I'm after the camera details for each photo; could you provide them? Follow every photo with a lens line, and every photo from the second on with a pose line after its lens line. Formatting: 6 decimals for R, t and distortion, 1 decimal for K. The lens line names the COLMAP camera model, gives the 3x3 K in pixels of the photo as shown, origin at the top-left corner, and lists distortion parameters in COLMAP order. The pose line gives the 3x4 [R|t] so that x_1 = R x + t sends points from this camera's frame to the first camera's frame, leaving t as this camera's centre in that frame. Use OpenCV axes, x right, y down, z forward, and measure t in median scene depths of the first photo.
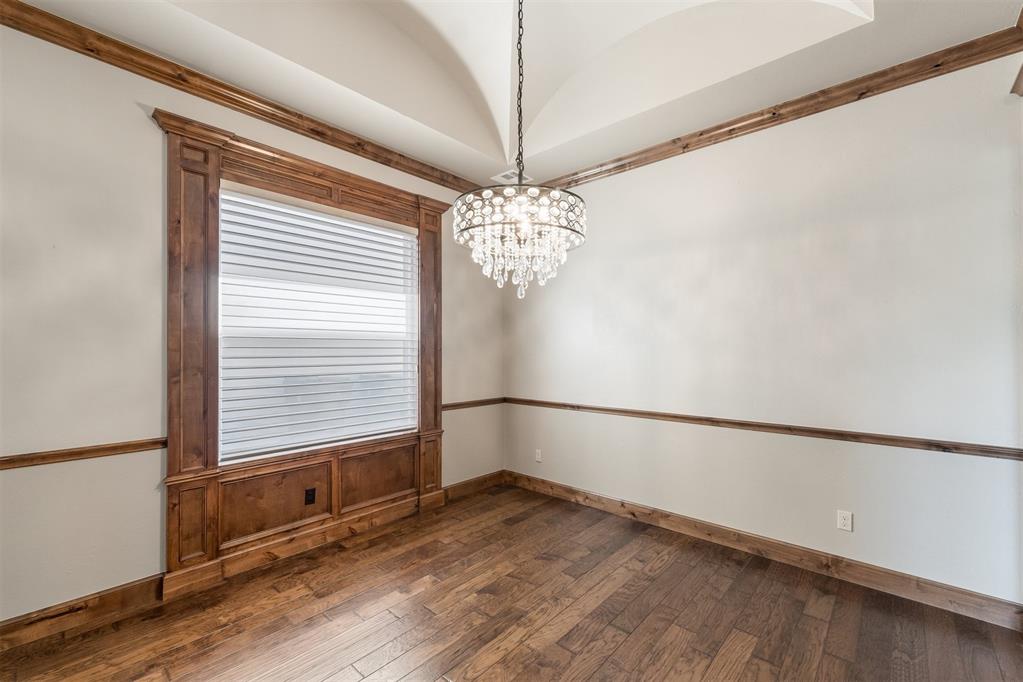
lens RADIAL K [[430.8, 0, 510.2], [0, 430.8, 344.5], [0, 0, 1]] dist [0.010396, -0.000024]
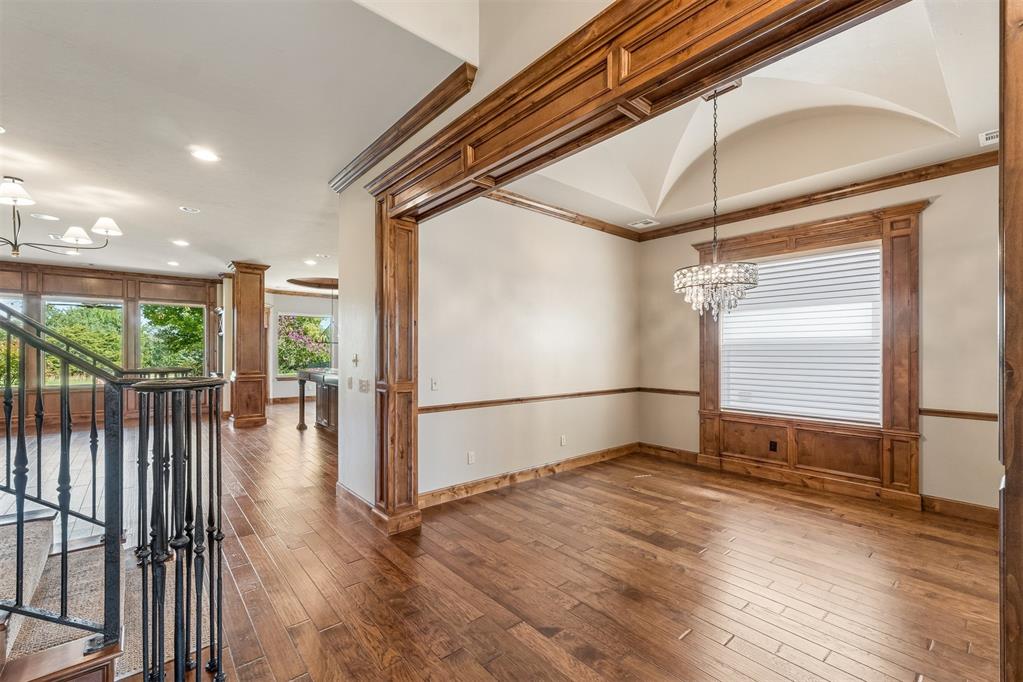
lens RADIAL K [[430.8, 0, 509.7], [0, 430.8, 347.8], [0, 0, 1]] dist [0.010396, -0.000024]
pose [[-0.120441, -0.006760, -0.992697, 1.100328], [0.007985, 0.999938, -0.007778, 0.003568], [0.992688, -0.008864, -0.120380, 0.235111]]
